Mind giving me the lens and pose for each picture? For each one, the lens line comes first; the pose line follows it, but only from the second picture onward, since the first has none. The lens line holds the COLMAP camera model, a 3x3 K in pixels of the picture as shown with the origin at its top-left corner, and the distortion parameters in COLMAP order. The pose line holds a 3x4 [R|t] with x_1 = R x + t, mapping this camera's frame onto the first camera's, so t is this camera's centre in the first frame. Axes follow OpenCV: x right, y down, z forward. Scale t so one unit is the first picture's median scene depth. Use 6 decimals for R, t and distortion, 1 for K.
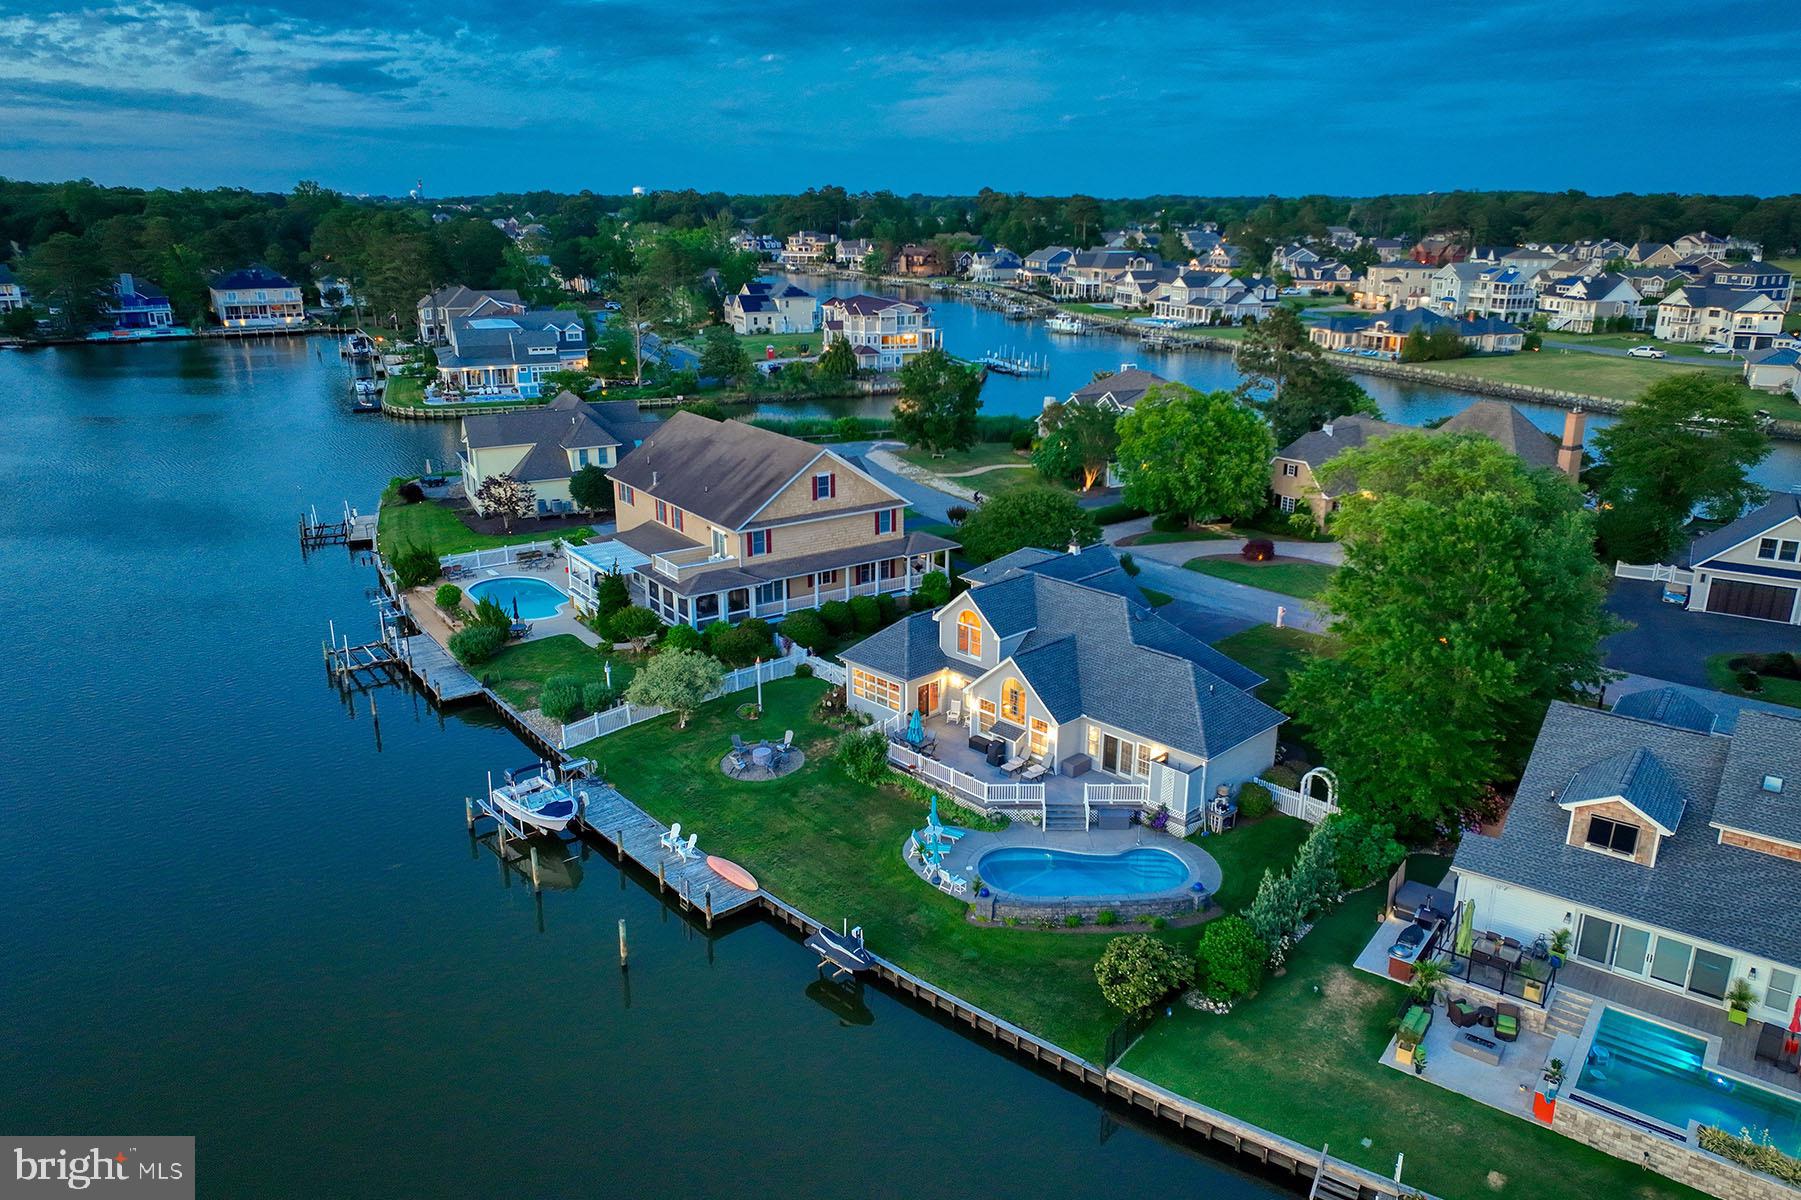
lens RADIAL K [[1258.8, 0, 910.1], [0, 1258.8, 583.0], [0, 0, 1]] dist [-0.001385, 0.016016]
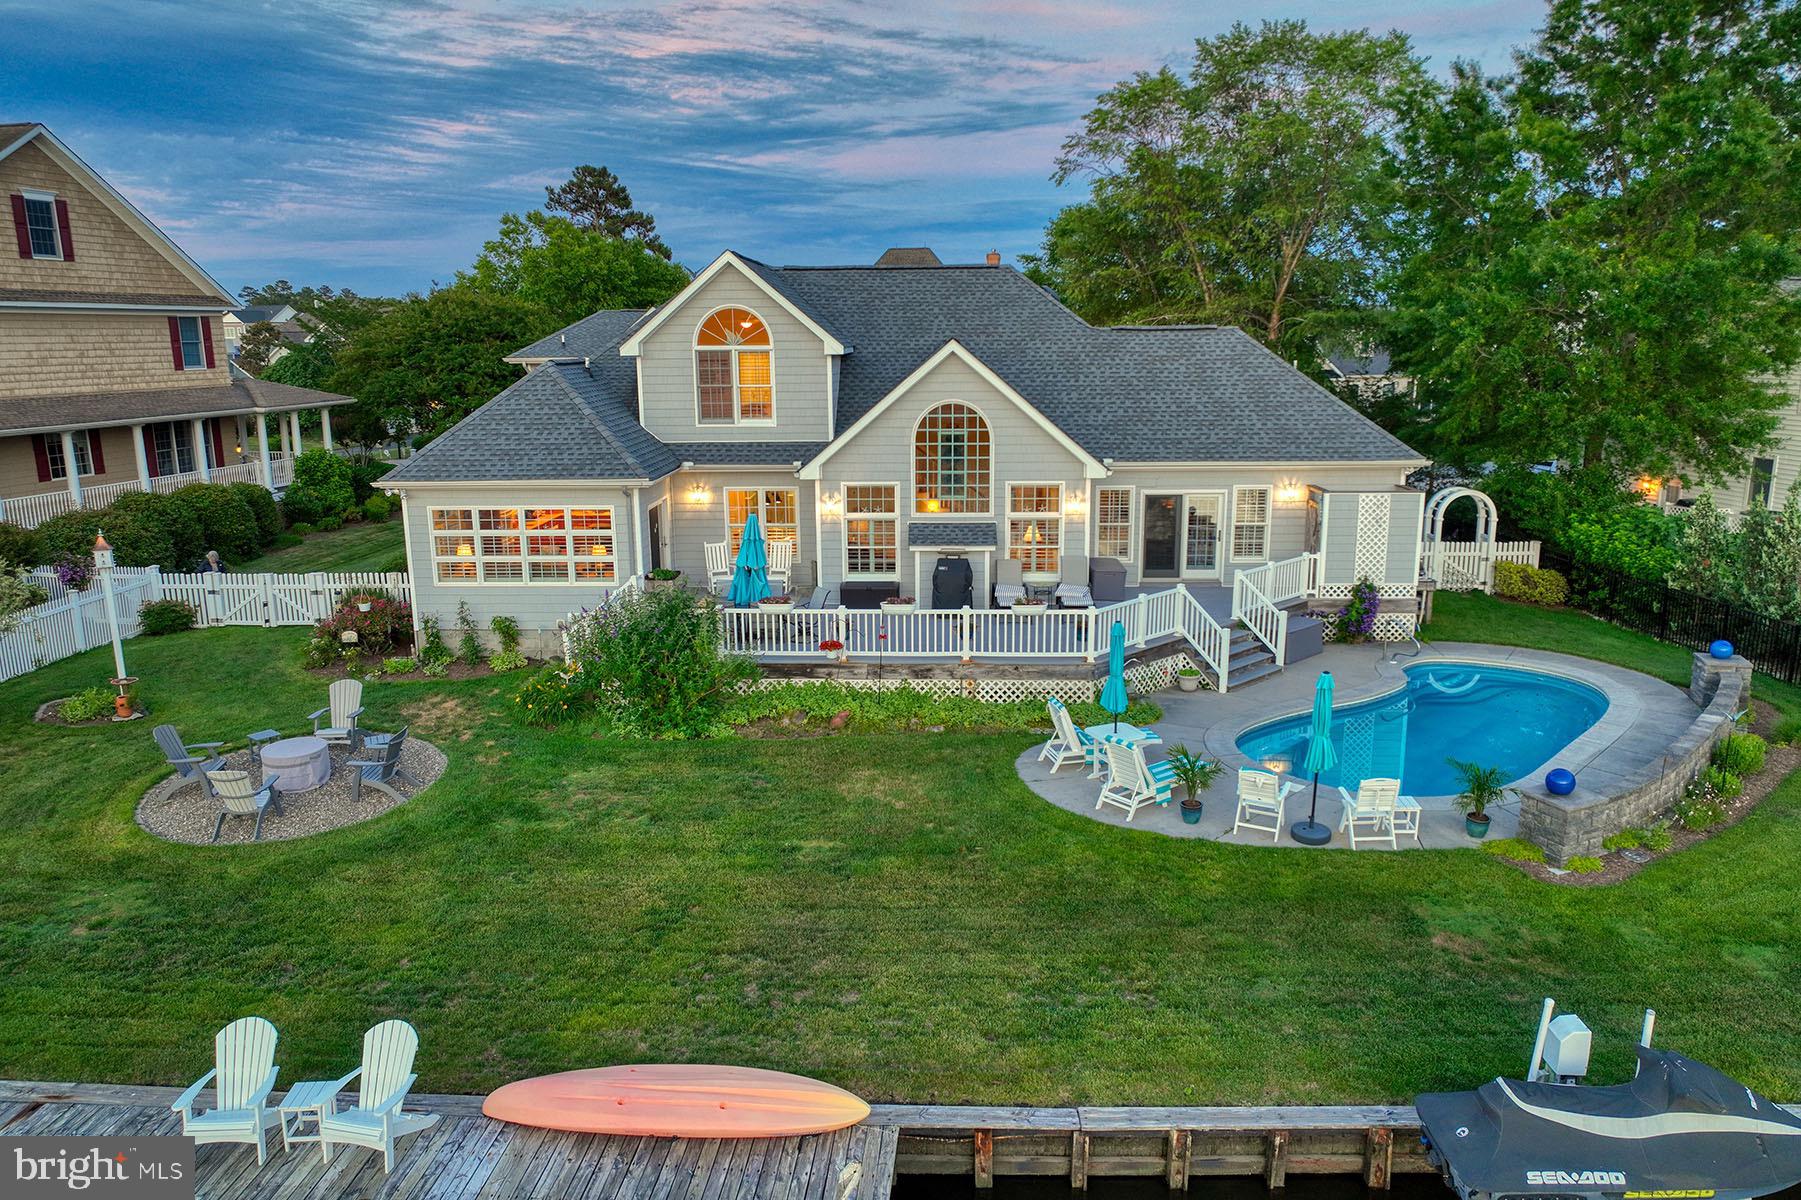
lens RADIAL K [[1258.8, 0, 902.1], [0, 1258.8, 594.3], [0, 0, 1]] dist [-0.001385, 0.016016]
pose [[0.721111, -0.151265, 0.676104, -0.210608], [0.210366, 0.977606, -0.005649, 0.130611], [-0.660110, 0.146303, 0.736784, 0.681557]]
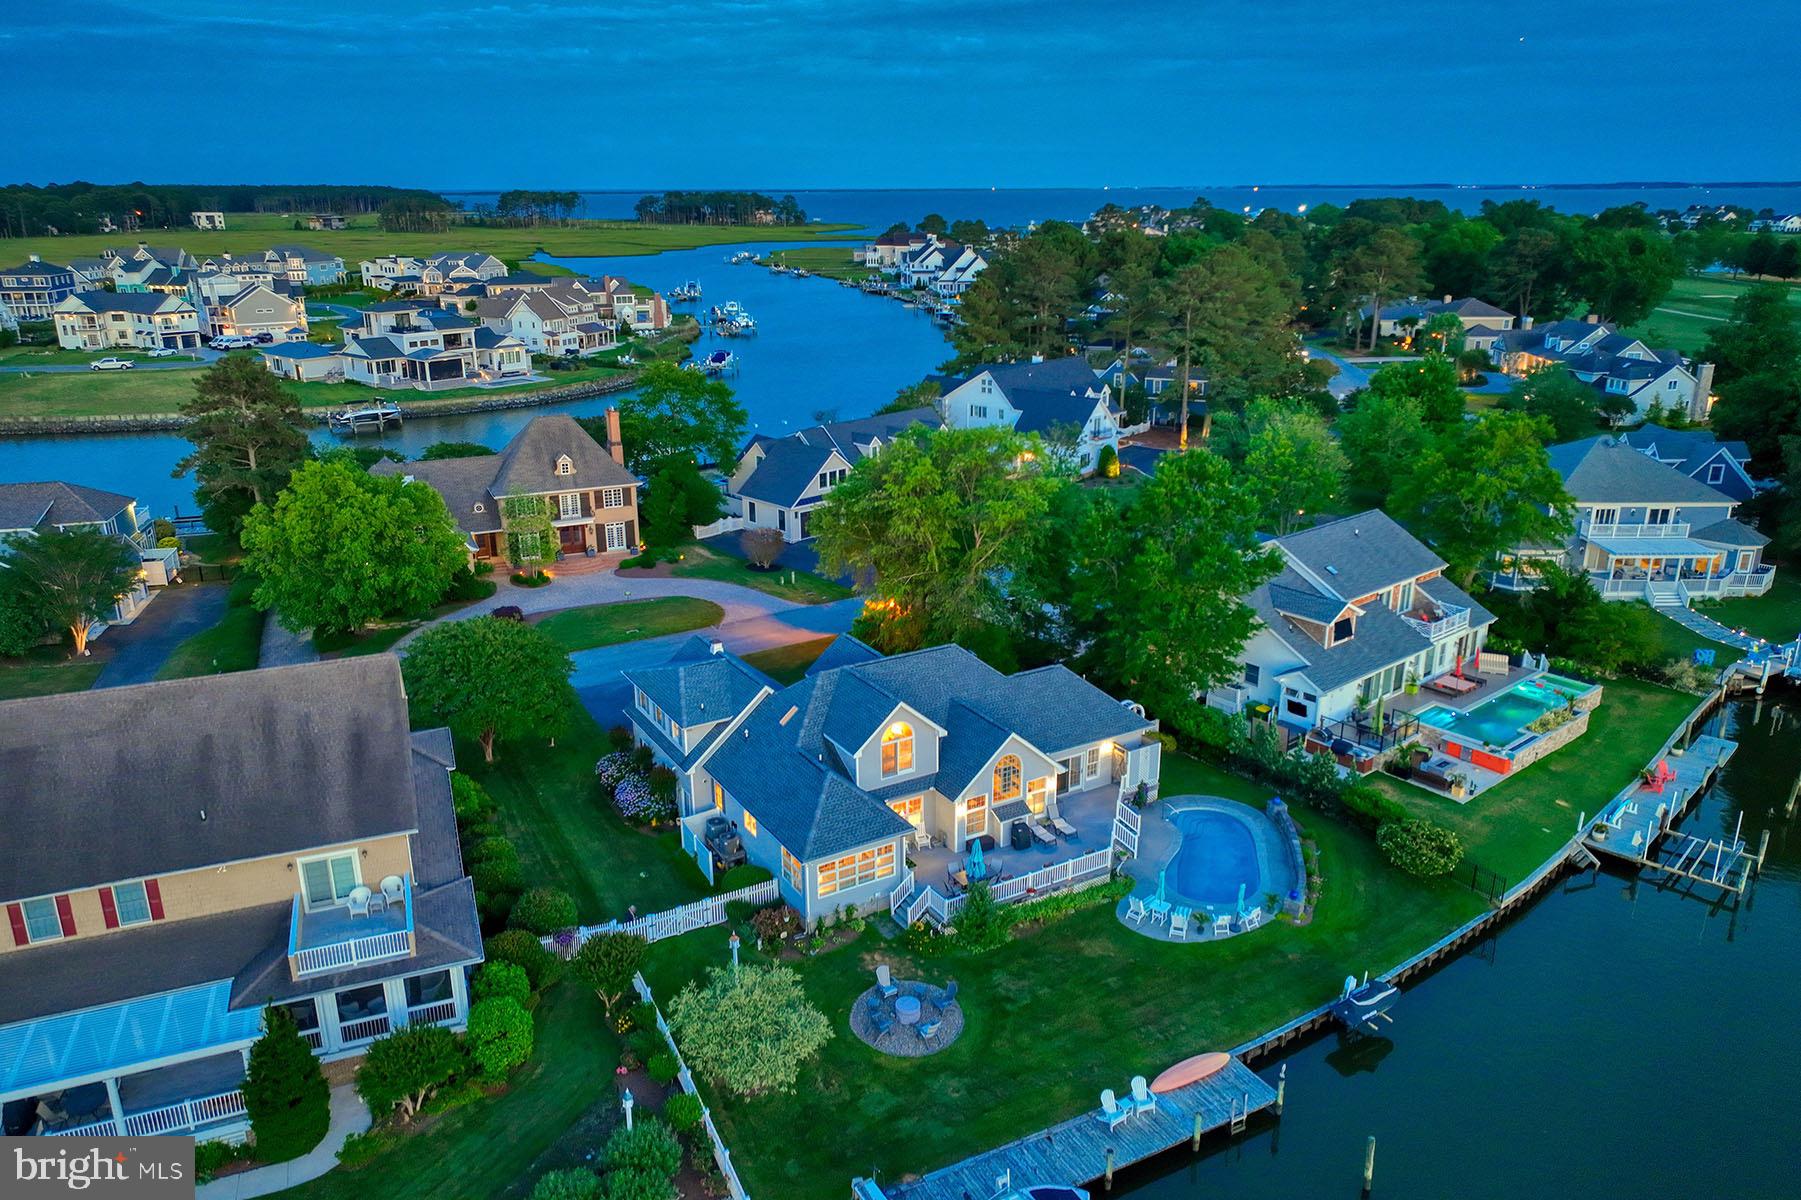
lens RADIAL K [[1258.8, 0, 893.4], [0, 1258.8, 609.2], [0, 0, 1]] dist [-0.001385, 0.016016]
pose [[0.236608, -0.312984, 0.919814, -0.726506], [0.287575, 0.926837, 0.241400, -0.261287], [-0.928072, 0.207398, 0.309303, 0.733734]]
